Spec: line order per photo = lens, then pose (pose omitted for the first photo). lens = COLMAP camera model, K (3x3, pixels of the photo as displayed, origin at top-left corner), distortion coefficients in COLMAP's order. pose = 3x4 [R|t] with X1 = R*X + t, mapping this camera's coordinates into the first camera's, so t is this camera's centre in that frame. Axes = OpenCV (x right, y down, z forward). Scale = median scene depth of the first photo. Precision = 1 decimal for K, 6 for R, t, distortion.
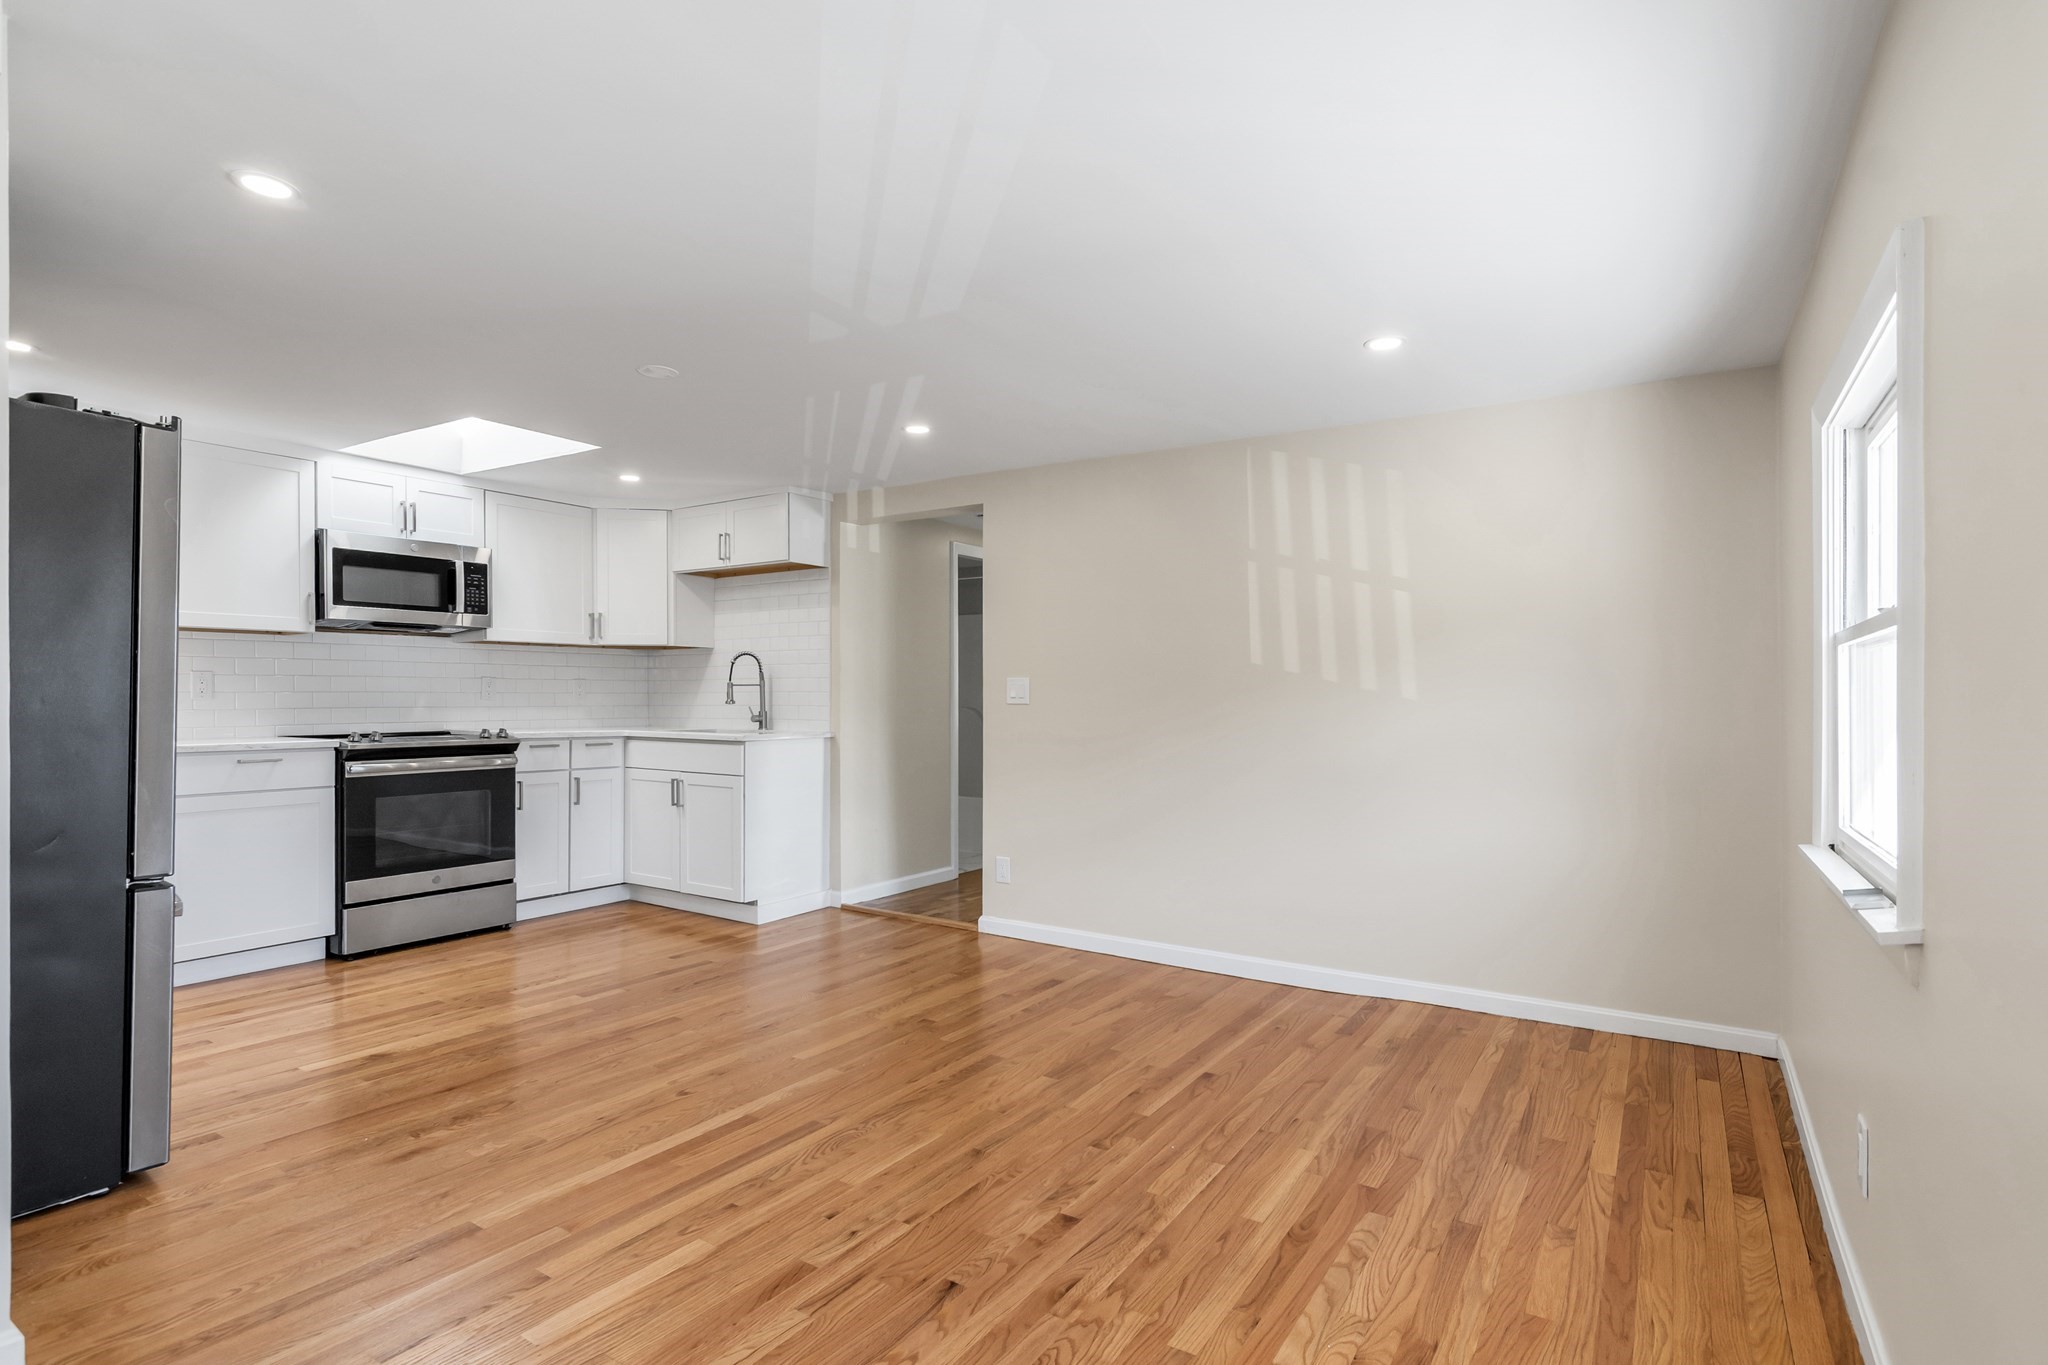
lens RADIAL K [[1023.4, 0, 1004.6], [0, 1023.4, 691.9], [0, 0, 1]] dist [-0.009239, 0.000737]
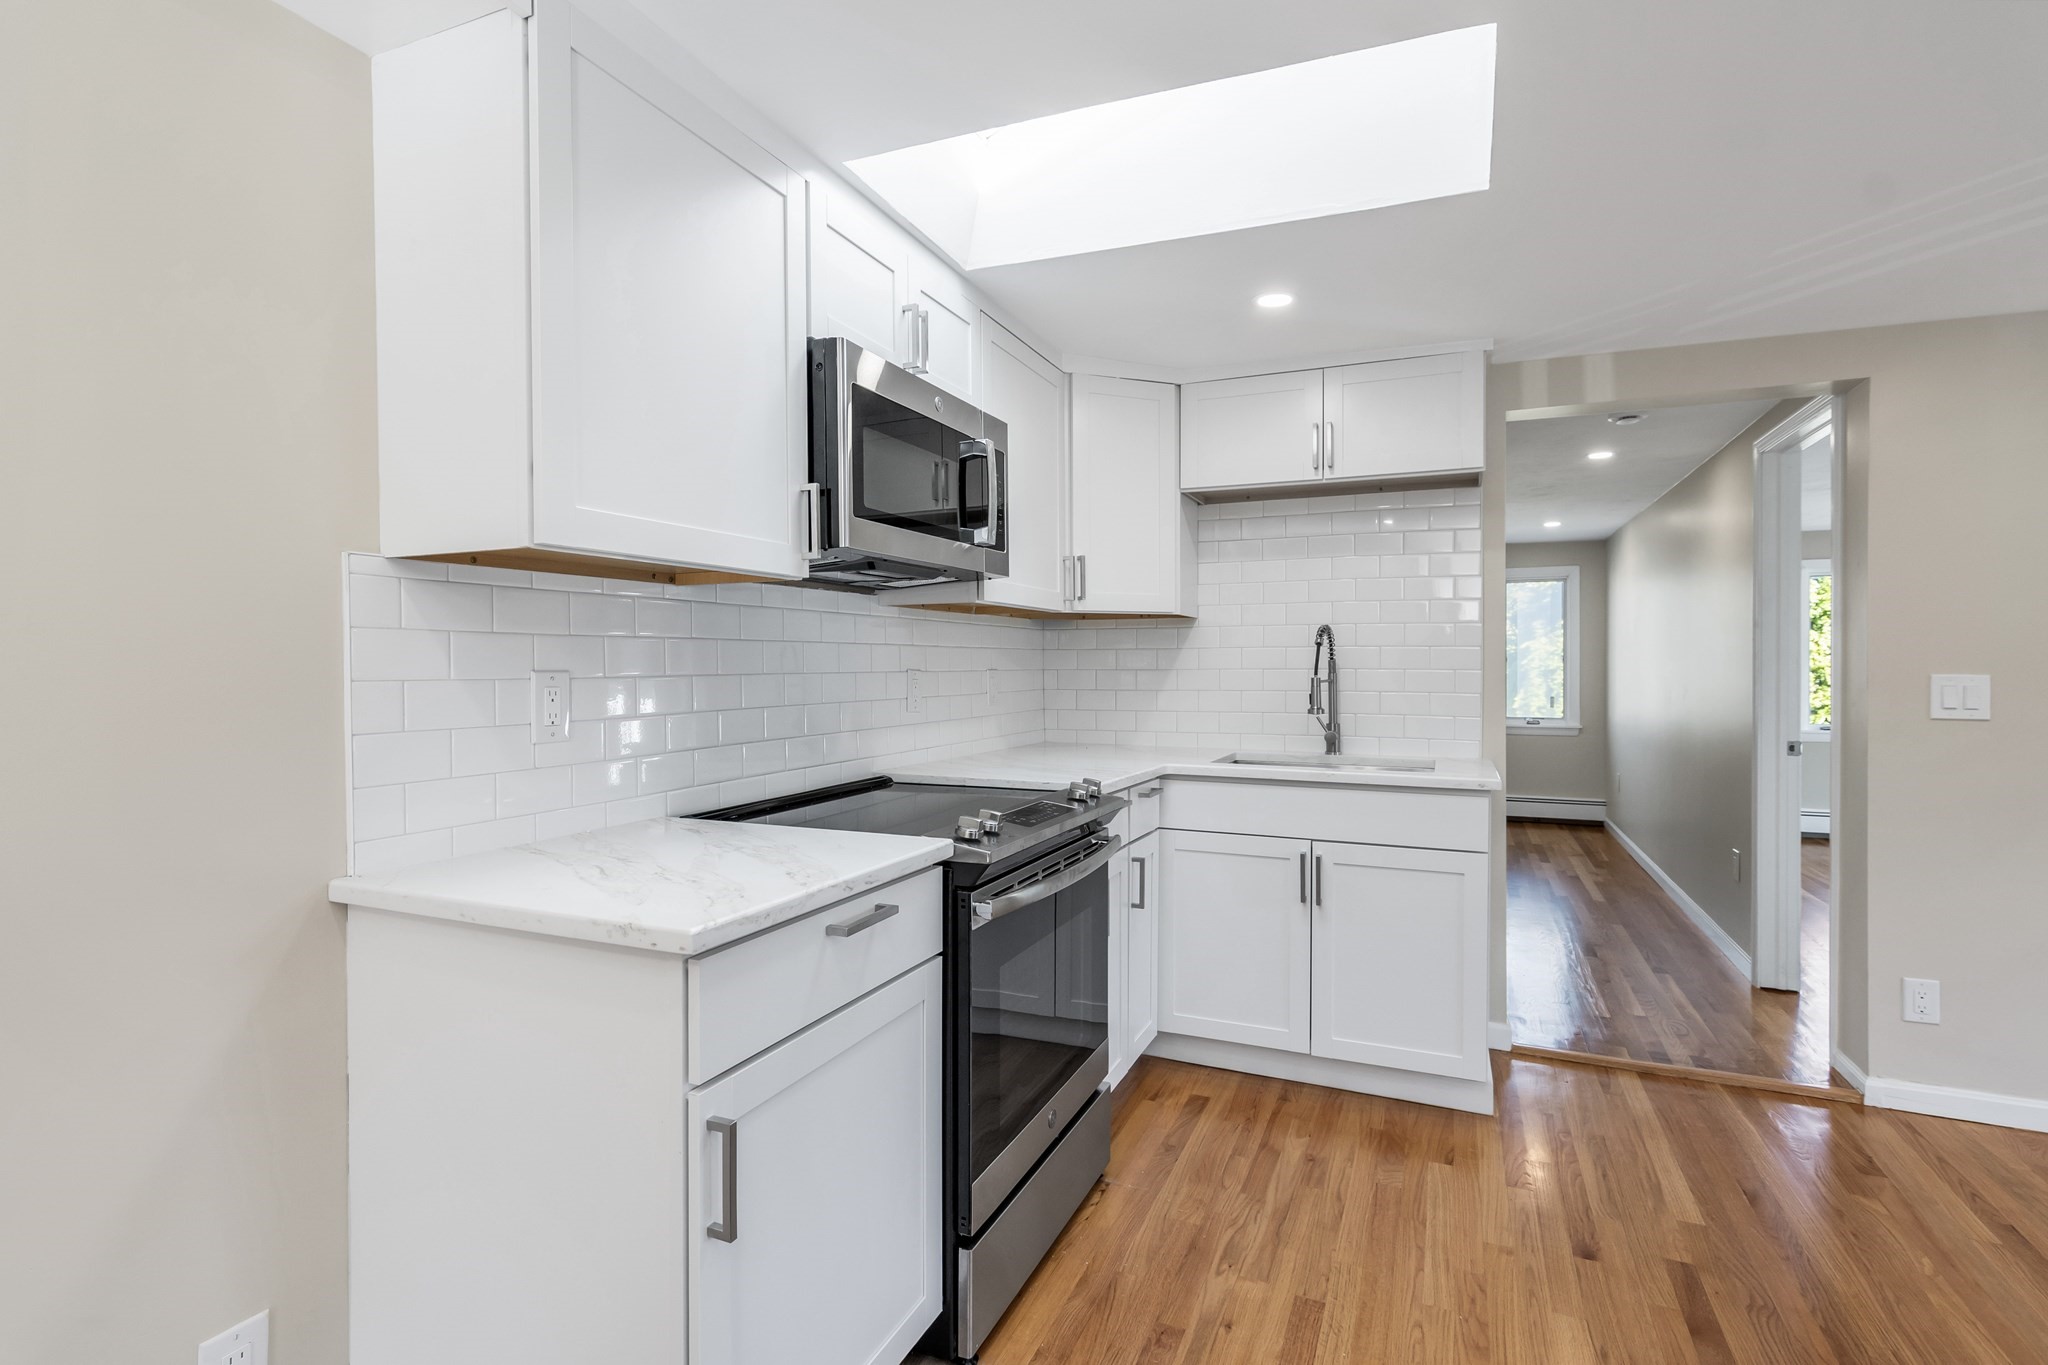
lens RADIAL K [[1023.4, 0, 1038.0], [0, 1023.4, 672.7], [0, 0, 1]] dist [-0.009239, 0.000737]
pose [[0.985955, -0.002378, 0.166994, -0.587545], [0.000023, 0.999901, 0.014100, -0.022959], [-0.167011, -0.013898, 0.985857, 0.501294]]
